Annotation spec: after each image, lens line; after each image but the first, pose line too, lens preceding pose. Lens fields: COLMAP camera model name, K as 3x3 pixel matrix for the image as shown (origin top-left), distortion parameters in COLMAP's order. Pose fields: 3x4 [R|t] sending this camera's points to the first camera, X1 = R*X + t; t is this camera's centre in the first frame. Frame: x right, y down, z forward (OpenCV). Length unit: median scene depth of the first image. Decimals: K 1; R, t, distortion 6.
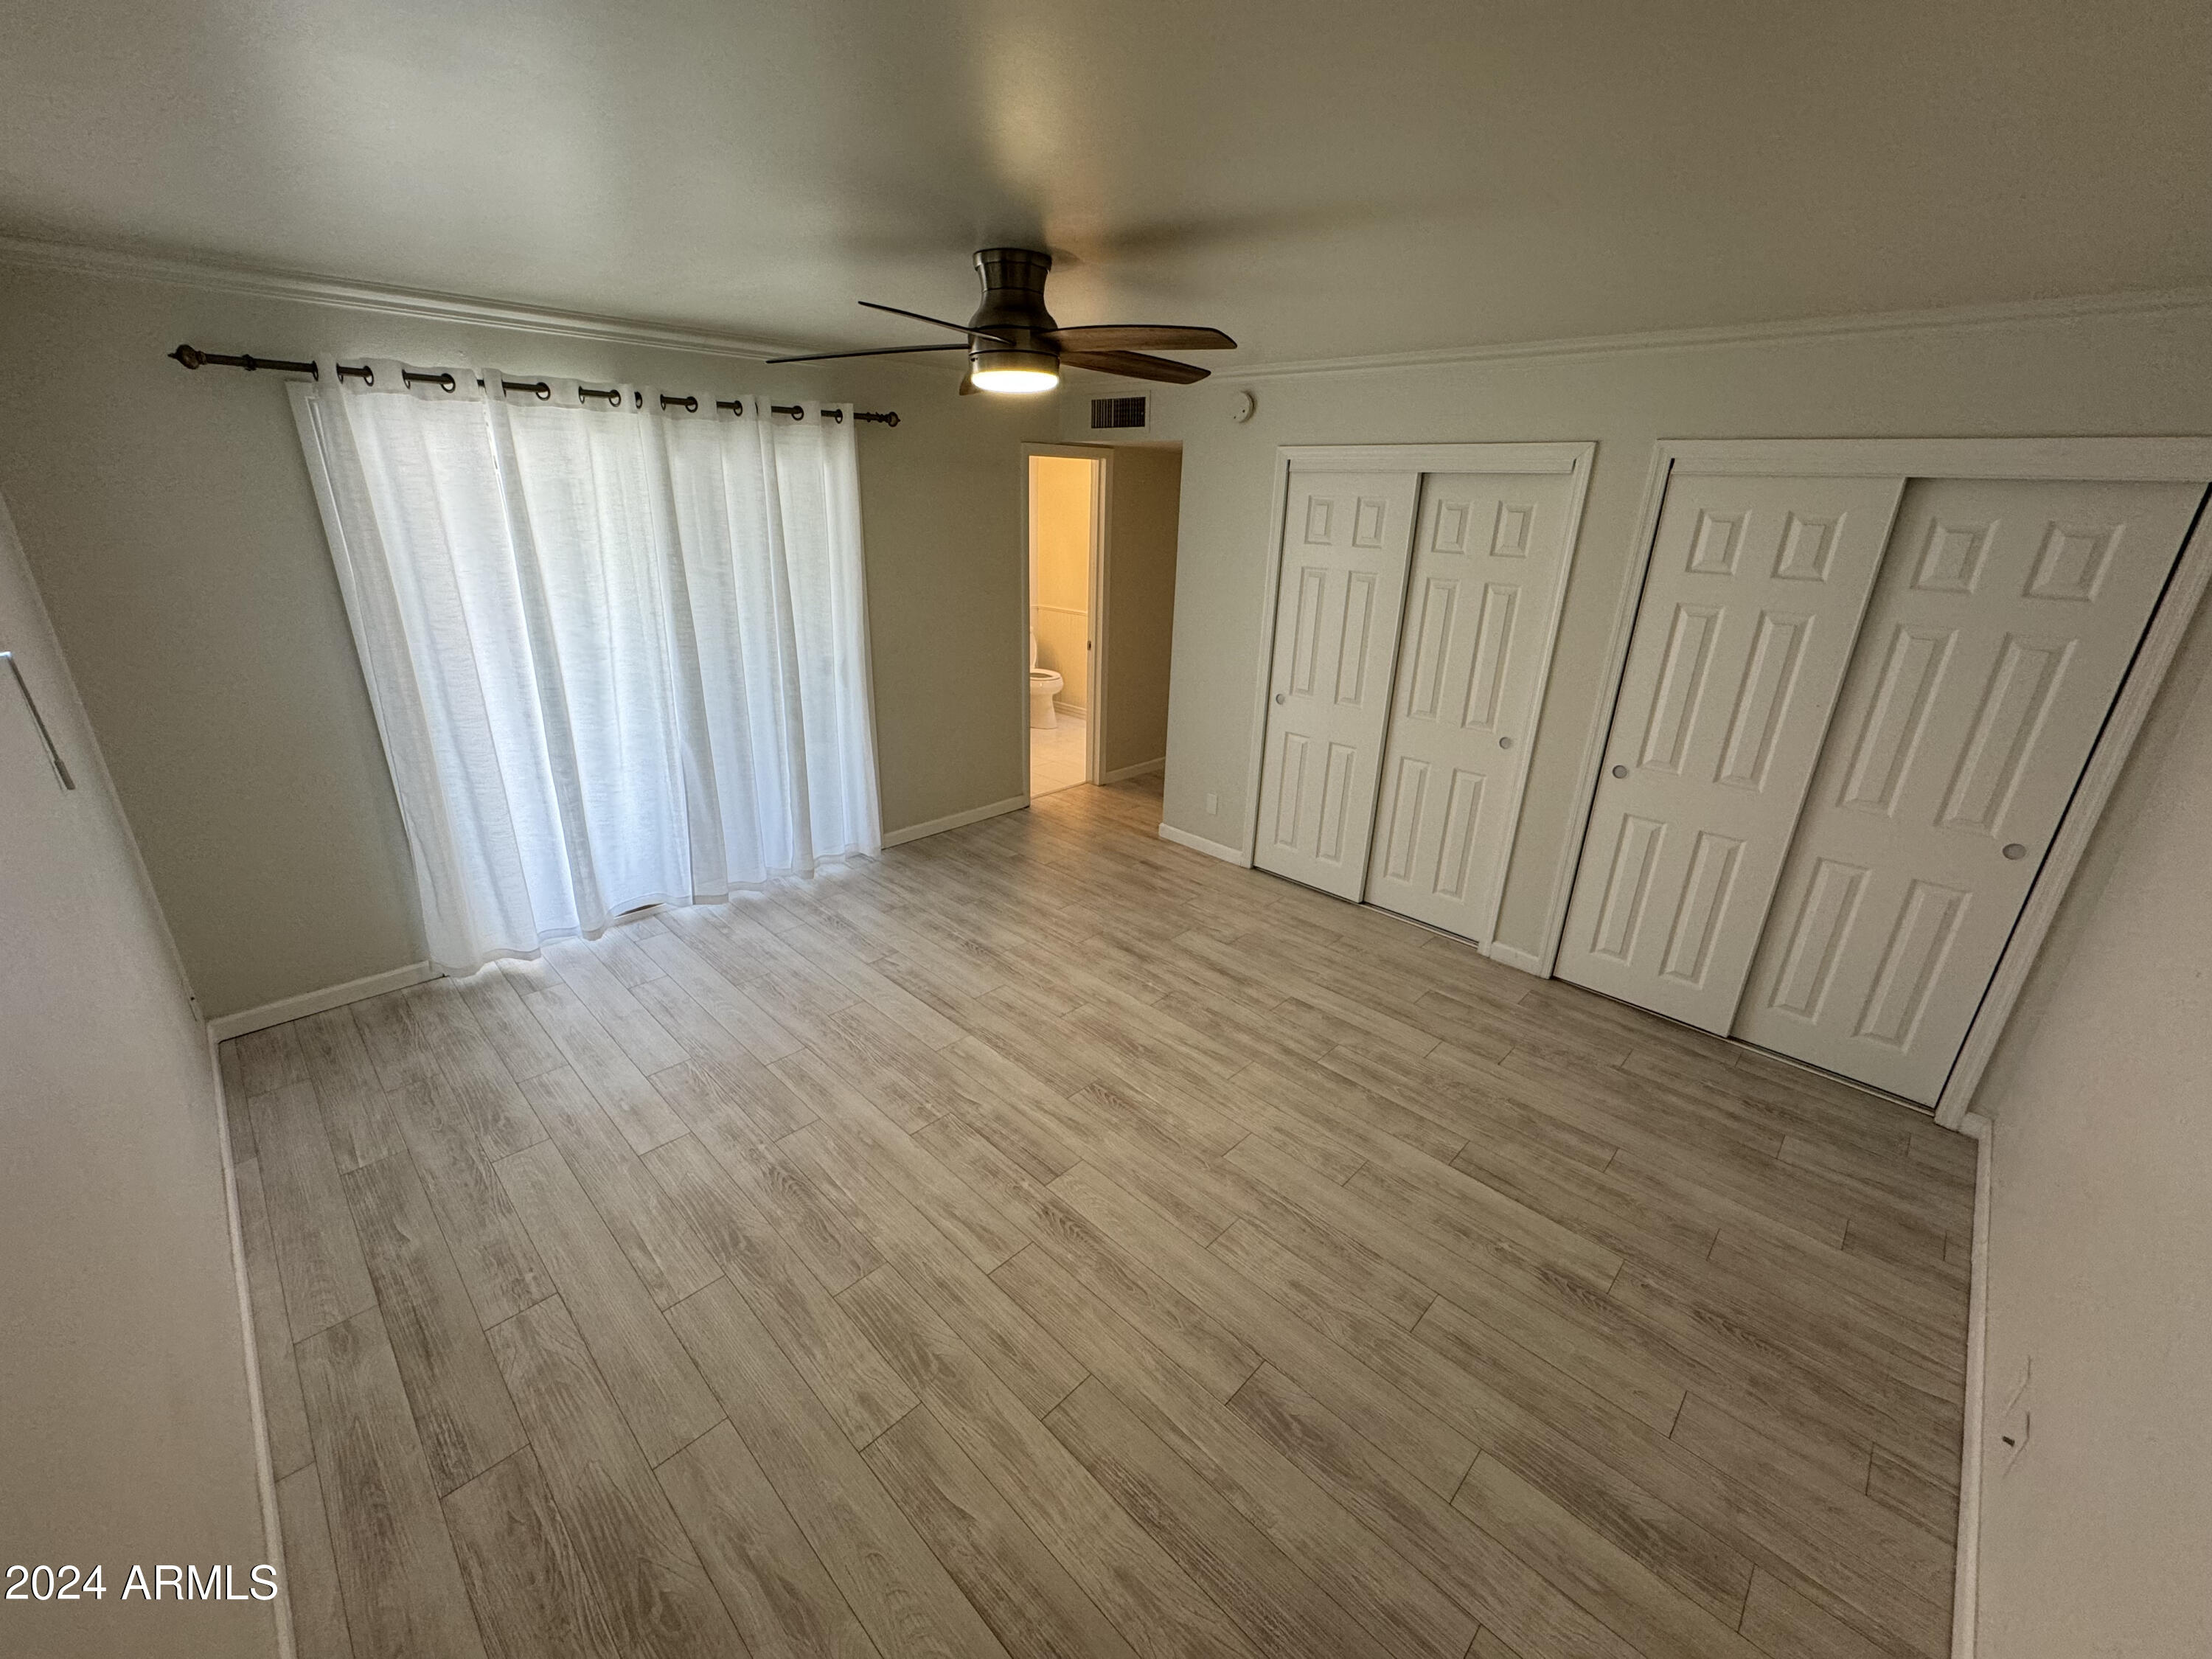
lens RADIAL K [[879.6, 0, 1104.3], [0, 879.6, 825.1], [0, 0, 1]] dist [-0.004838, 0.001144]
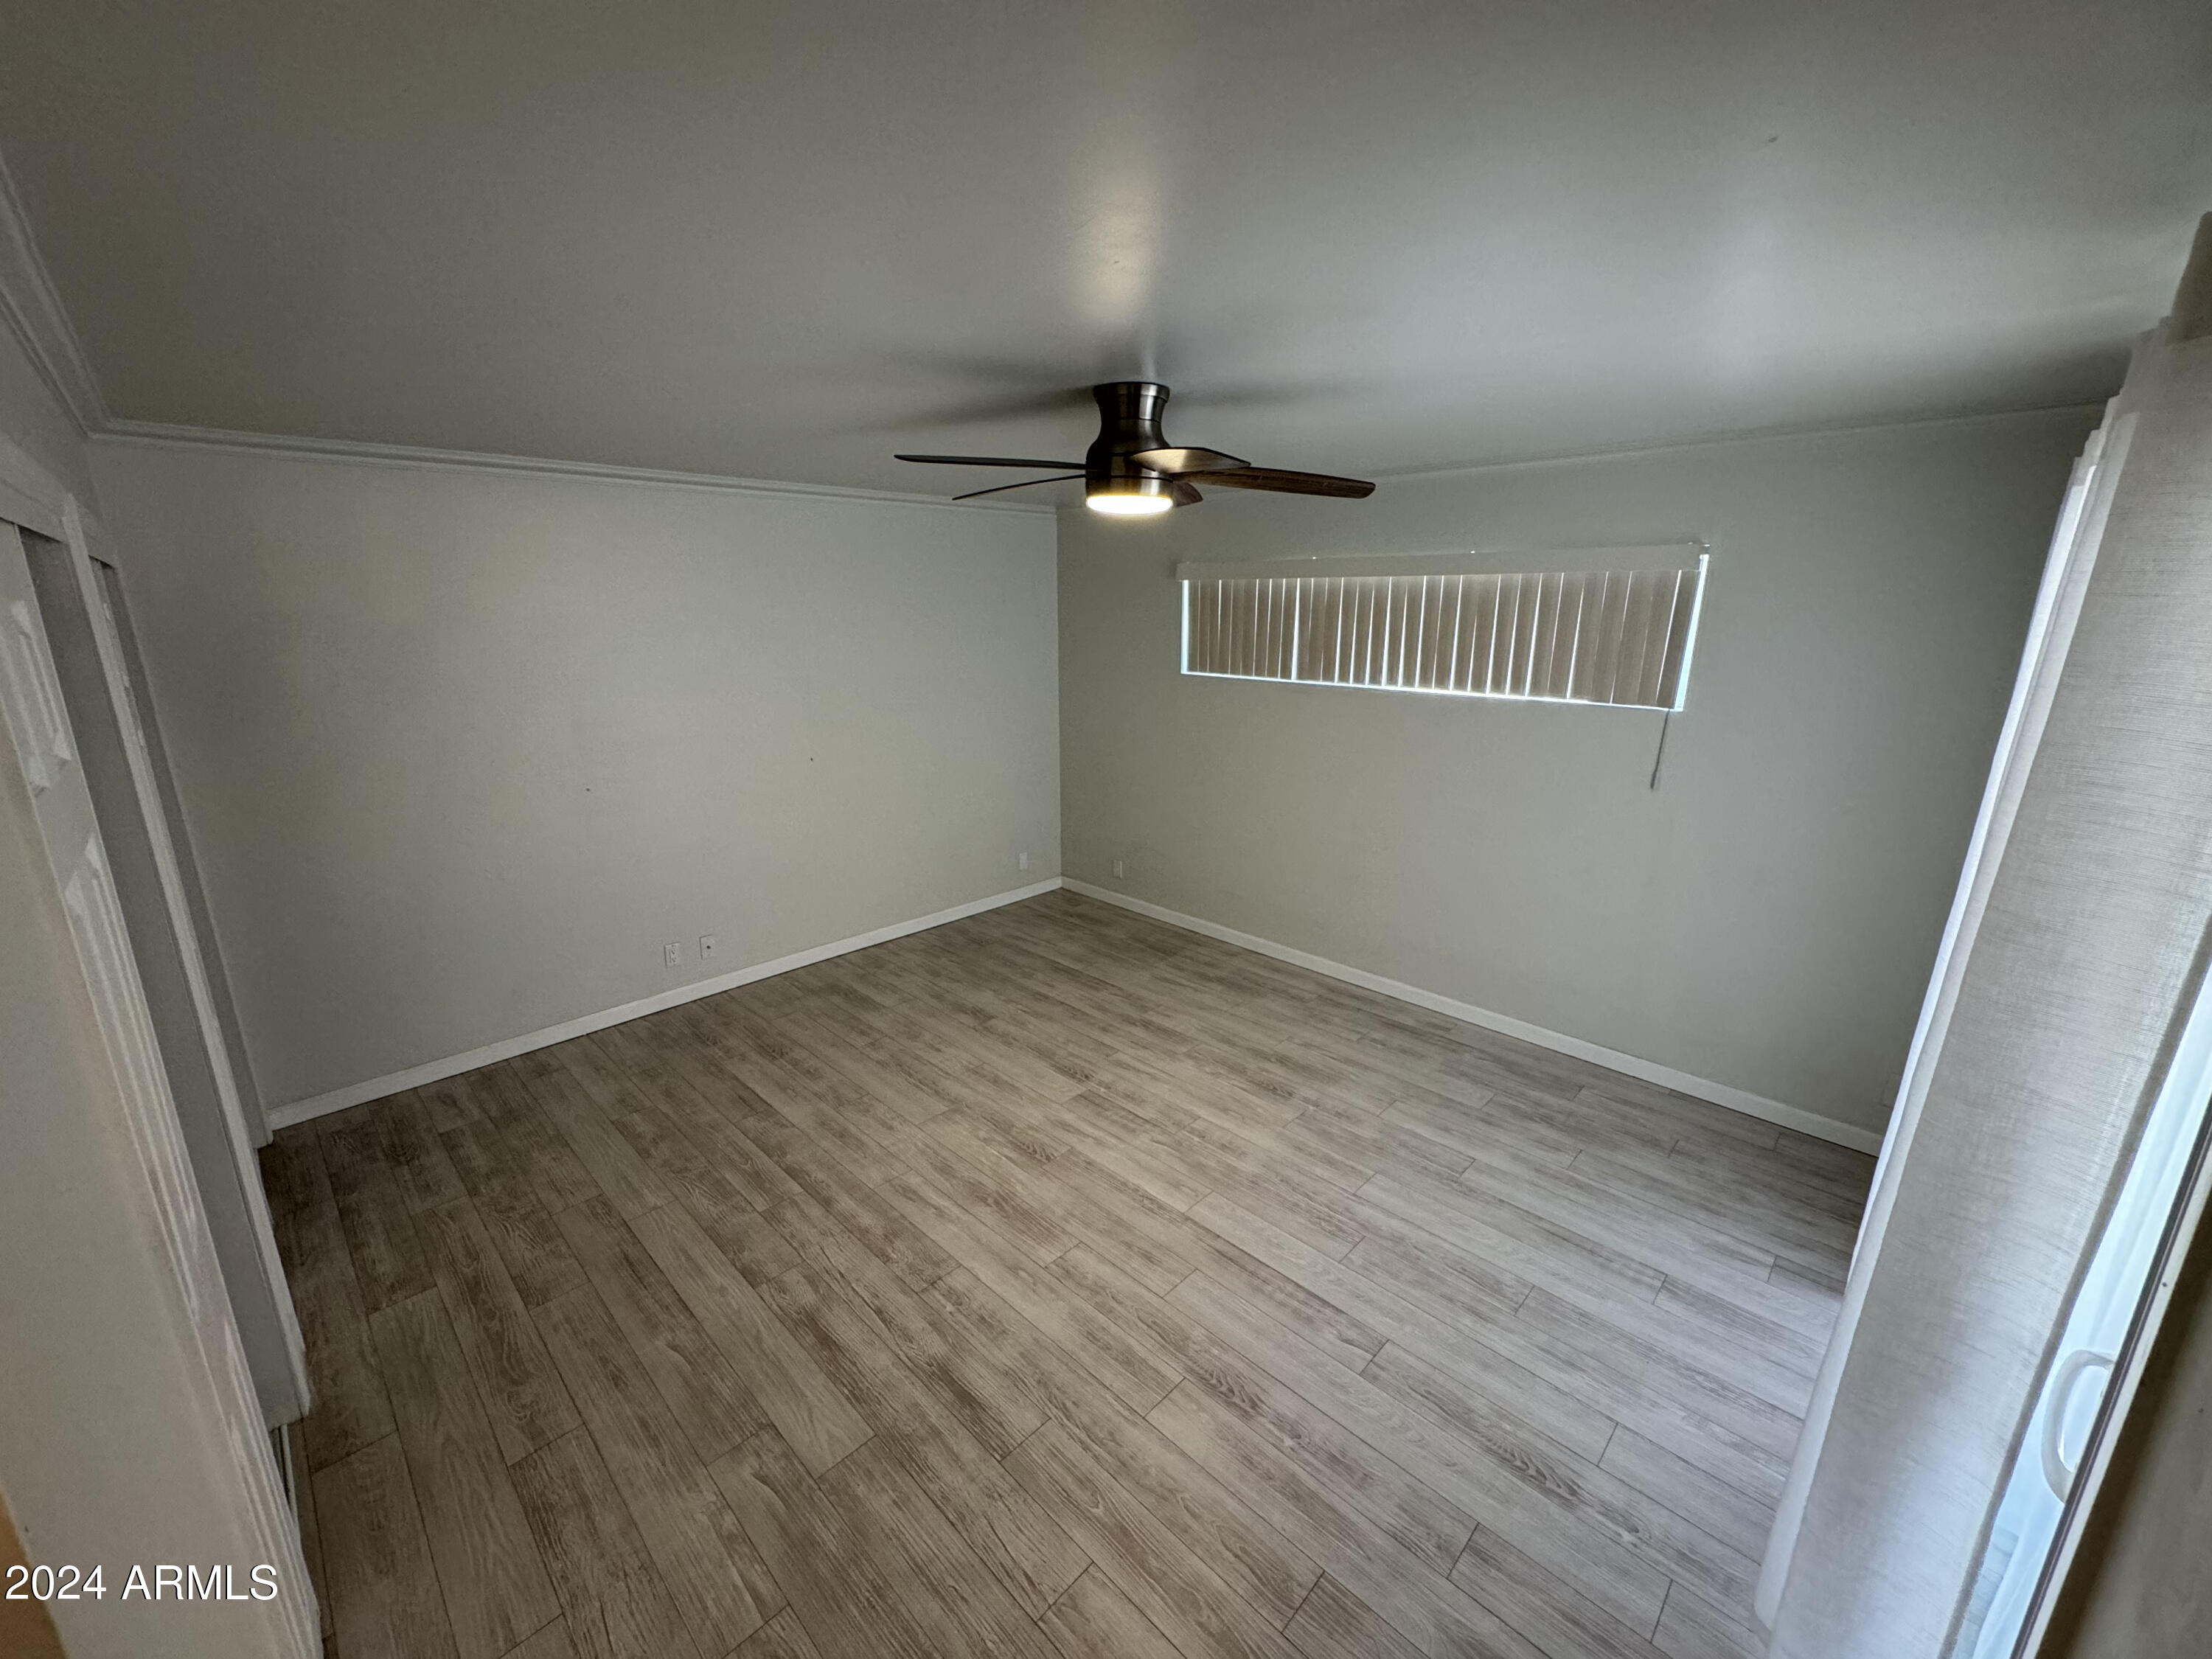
lens RADIAL K [[879.6, 0, 1105.6], [0, 879.6, 827.0], [0, 0, 1]] dist [-0.004838, 0.001144]
pose [[-0.999572, -0.029051, -0.003314, -0.068644], [-0.025648, 0.816748, 0.576425, -0.643094], [-0.014039, 0.576263, -0.817143, 1.677386]]
